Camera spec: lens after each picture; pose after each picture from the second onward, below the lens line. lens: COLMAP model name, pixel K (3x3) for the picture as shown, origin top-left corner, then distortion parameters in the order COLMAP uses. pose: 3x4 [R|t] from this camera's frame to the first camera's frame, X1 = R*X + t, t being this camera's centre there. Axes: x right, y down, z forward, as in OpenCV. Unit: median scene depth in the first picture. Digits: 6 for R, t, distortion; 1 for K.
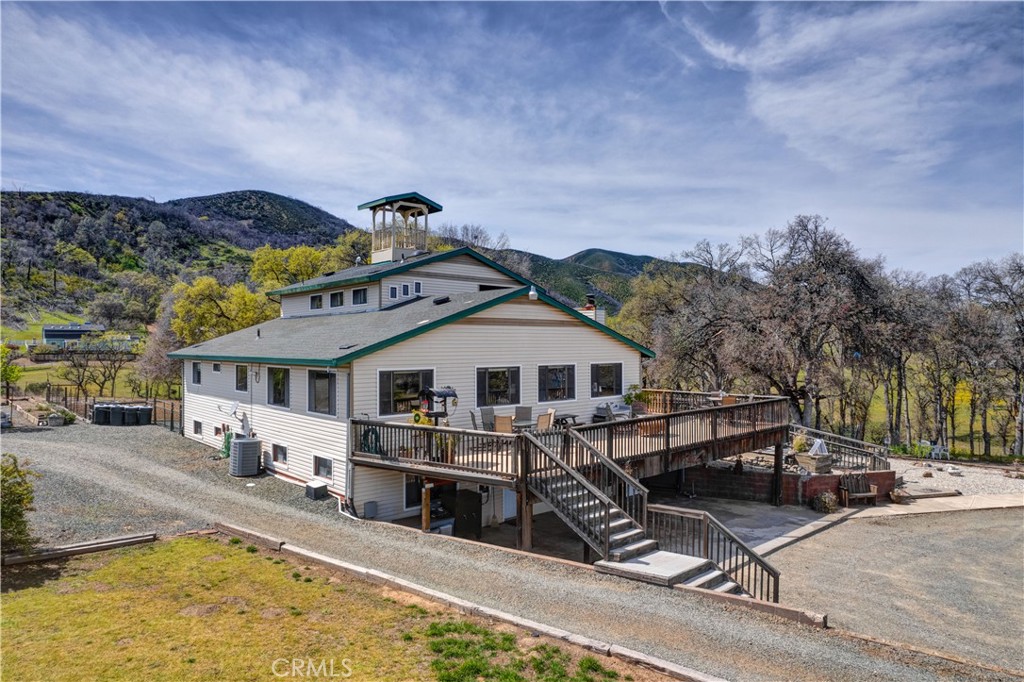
lens RADIAL K [[660.6, 0, 512.0], [0, 660.6, 341.0], [0, 0, 1]] dist [-0.089222, 0.085518]
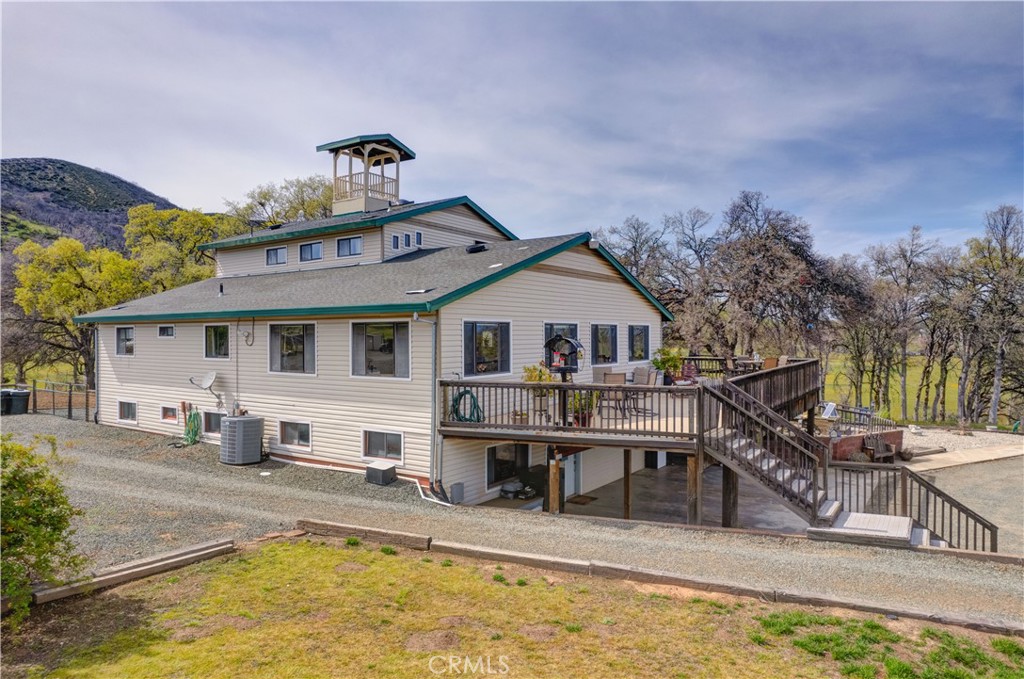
lens RADIAL K [[660.6, 0, 512.0], [0, 660.6, 339.5], [0, 0, 1]] dist [-0.089222, 0.085518]
pose [[0.969520, -0.002390, 0.244999, -0.300594], [-0.000291, 0.999940, 0.010906, 0.052097], [-0.245010, -0.010644, 0.969462, 0.176880]]
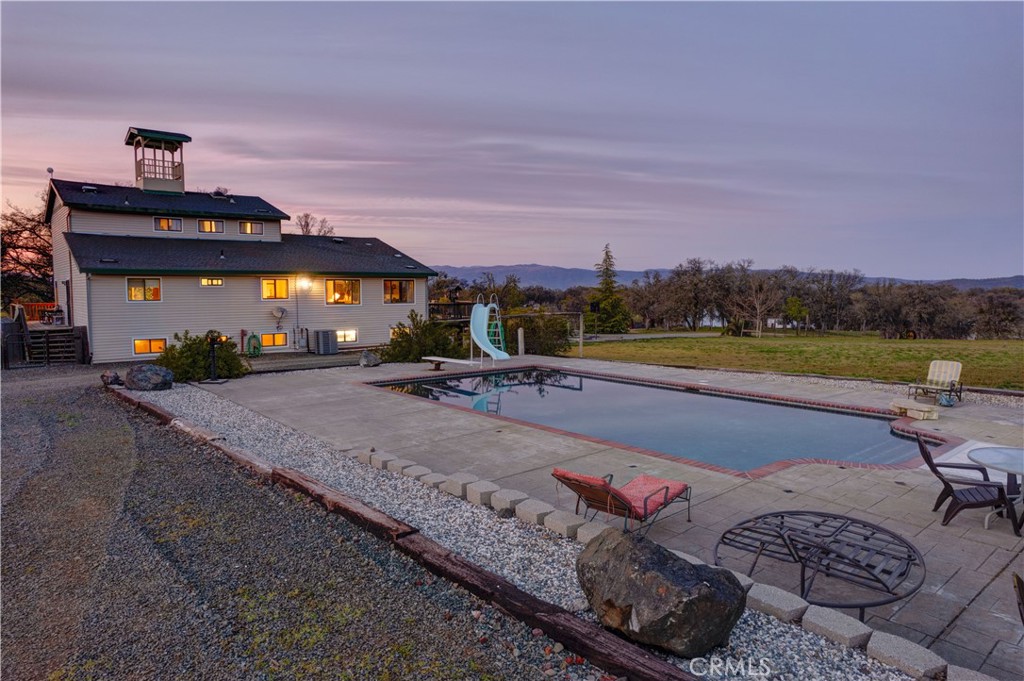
lens RADIAL K [[660.6, 0, 512.0], [0, 660.6, 340.5], [0, 0, 1]] dist [-0.089222, 0.085518]
pose [[0.027637, -0.077804, 0.996586, -1.919720], [-0.005567, 0.996939, 0.077986, 0.063065], [-0.999603, -0.007704, 0.027119, 0.581312]]
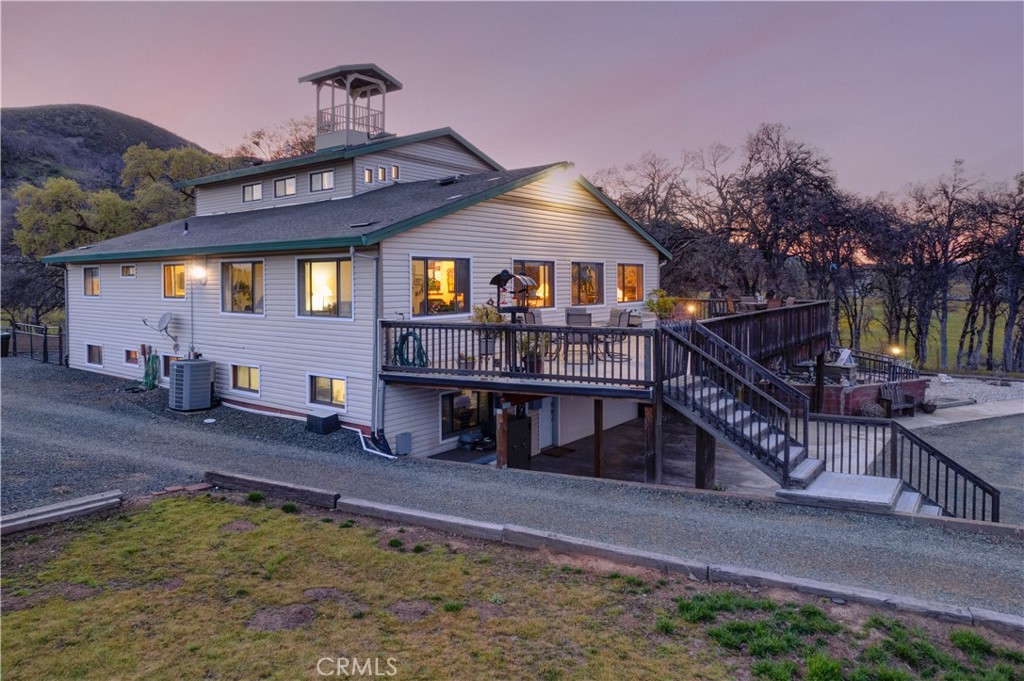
lens RADIAL K [[673.8, 0, 514.2], [0, 673.8, 298.0], [0, 0, 1]] dist [-0.075876, 0.067171]
pose [[0.980099, -0.006407, 0.198404, -0.209864], [0.000113, 0.999497, 0.031718, 0.059595], [-0.198507, -0.031065, 0.979607, 0.206649]]
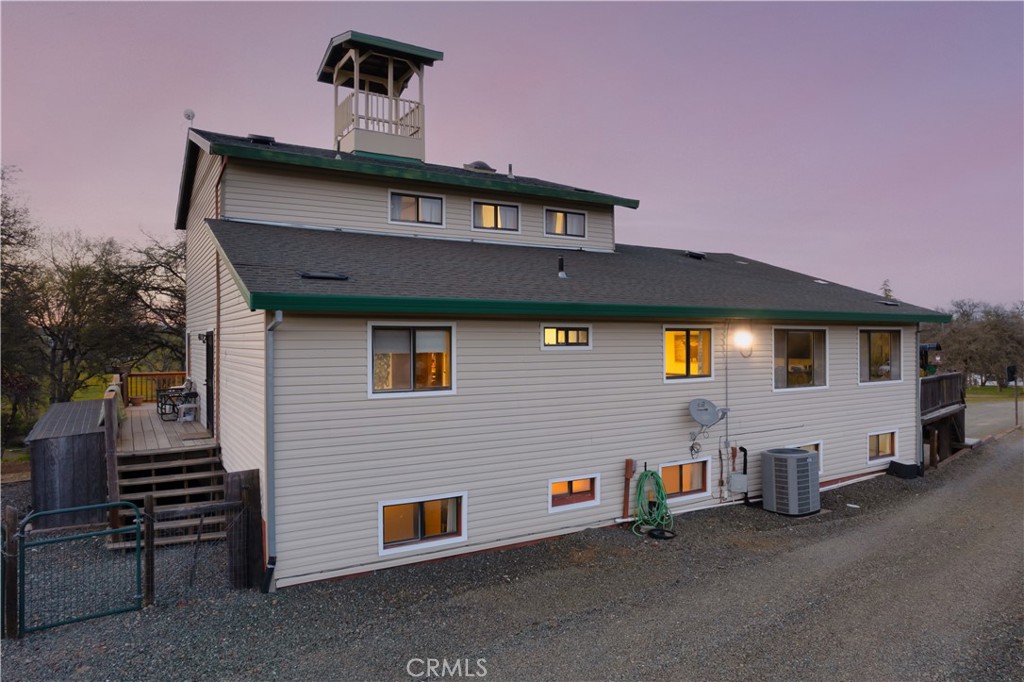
lens RADIAL K [[660.6, 0, 512.0], [0, 660.6, 341.0], [0, 0, 1]] dist [-0.089222, 0.085518]
pose [[0.185692, -0.003641, 0.982601, -1.084813], [-0.003356, 0.999985, 0.004340, 0.052025], [-0.982602, -0.004104, 0.185677, 1.195177]]
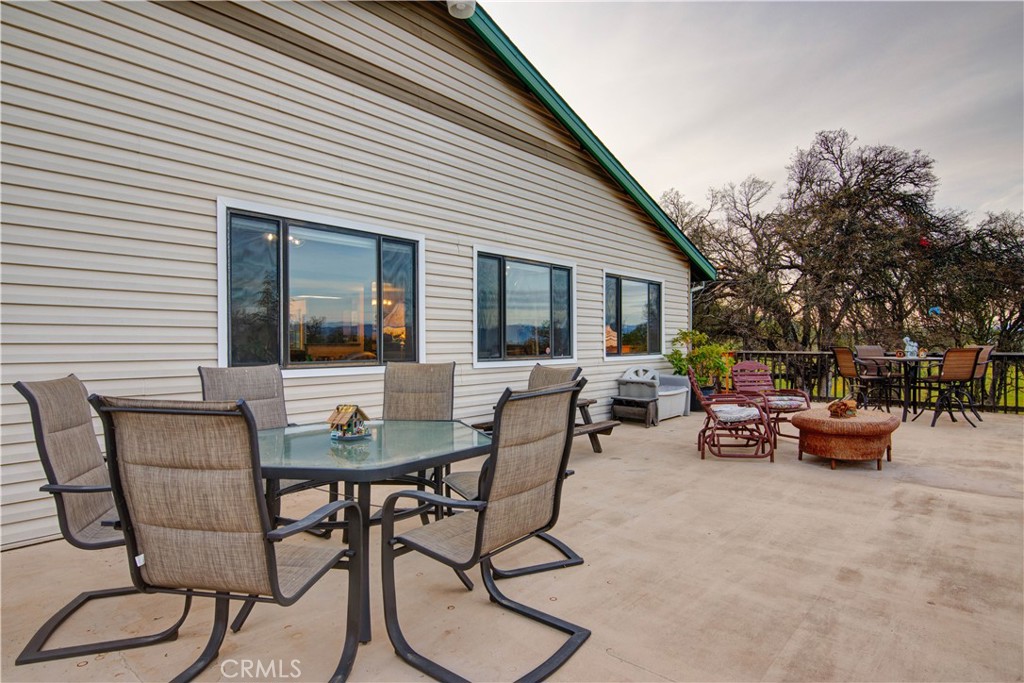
lens RADIAL K [[543.2, 0, 512.0], [0, 543.2, 341.5], [0, 0, 1]] dist [-0.000662, -0.000096]
pose [[0.993582, 0.000588, 0.113116, 0.026752], [-0.000721, 0.999999, 0.001134, 0.088089], [-0.113115, -0.001208, 0.993581, 0.773900]]
